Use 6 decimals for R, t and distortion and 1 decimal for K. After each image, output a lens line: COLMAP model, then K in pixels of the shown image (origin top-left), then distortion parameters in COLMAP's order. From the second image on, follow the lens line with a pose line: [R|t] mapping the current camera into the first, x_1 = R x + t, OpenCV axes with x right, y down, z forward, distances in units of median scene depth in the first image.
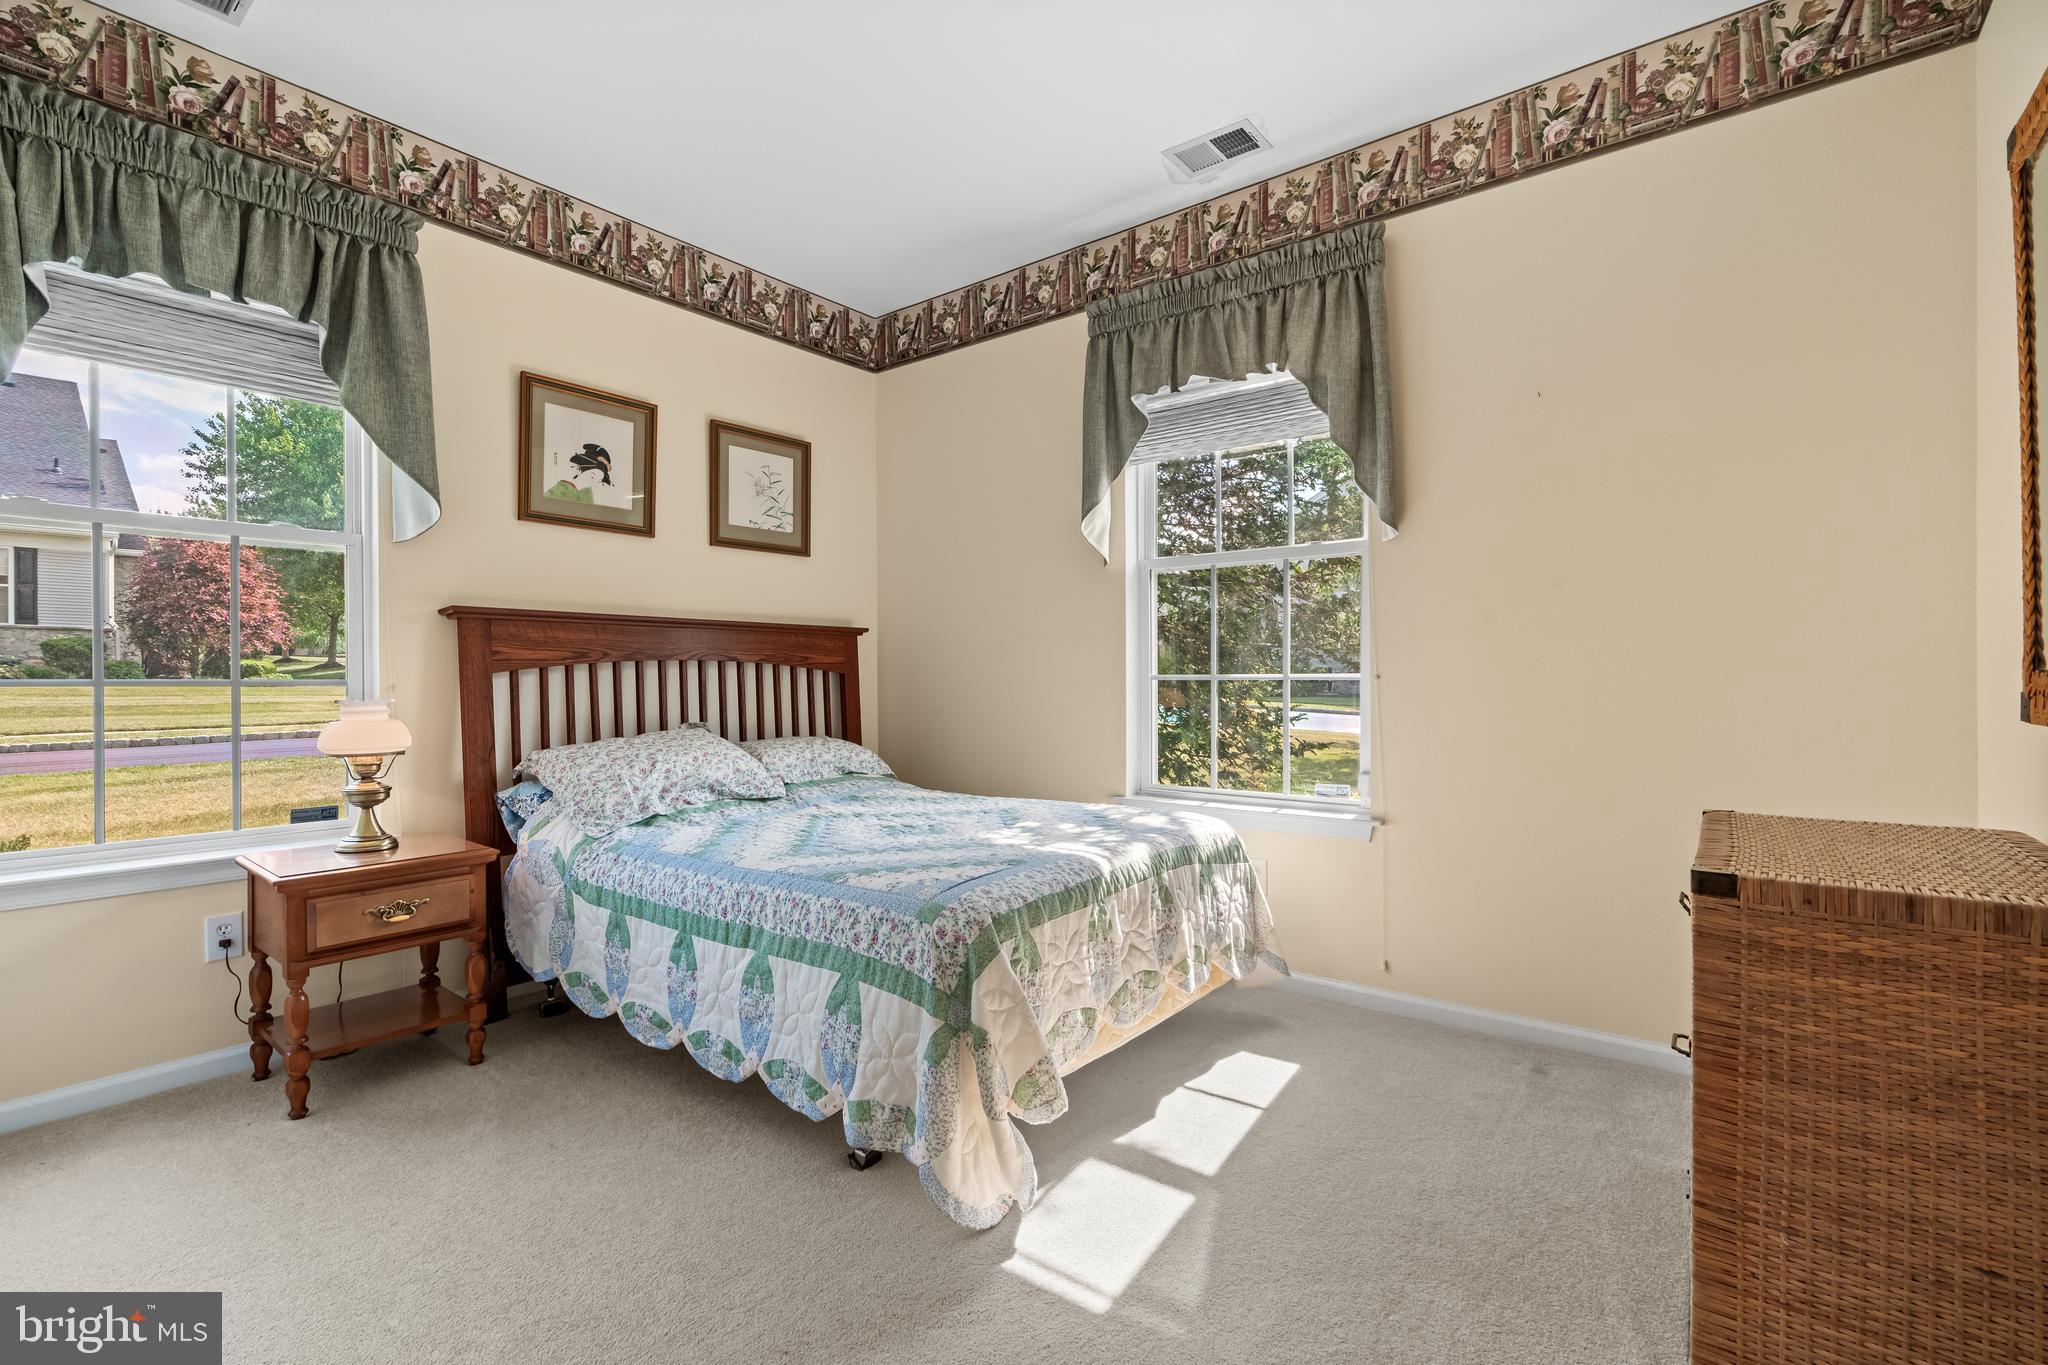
lens RADIAL K [[934.6, 0, 1013.3], [0, 934.6, 688.2], [0, 0, 1]] dist [-0.007589, 0.003947]
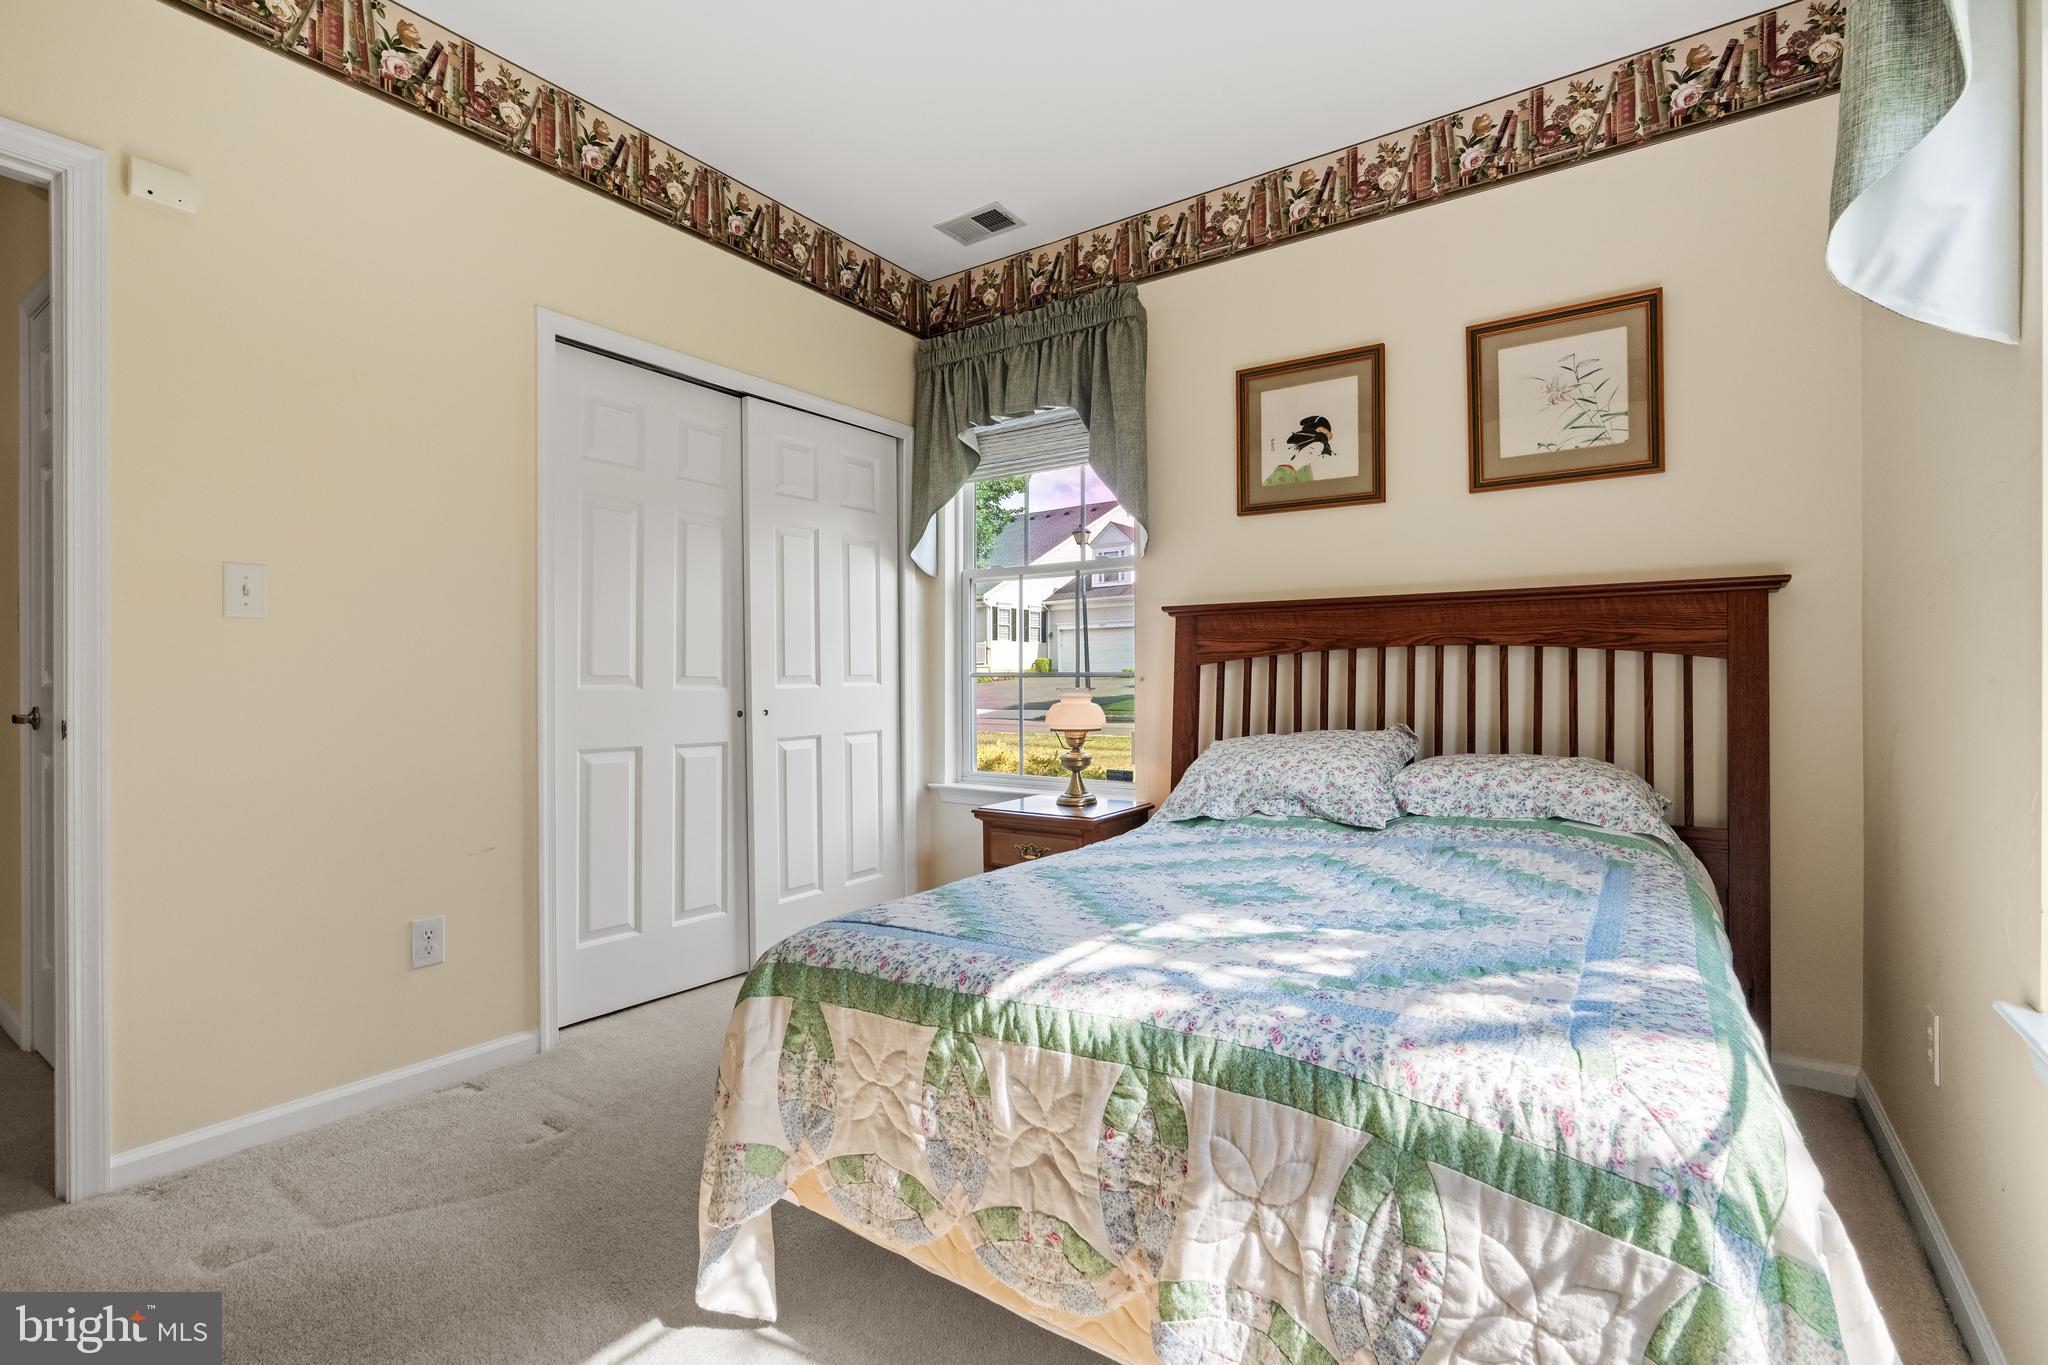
lens RADIAL K [[934.6, 0, 1013.2], [0, 934.6, 680.4], [0, 0, 1]] dist [-0.007589, 0.003947]
pose [[0.060012, 0.005894, -0.998180, 0.480009], [-0.003046, 0.999979, 0.005722, -0.004366], [0.998193, 0.002697, 0.060029, 0.680955]]
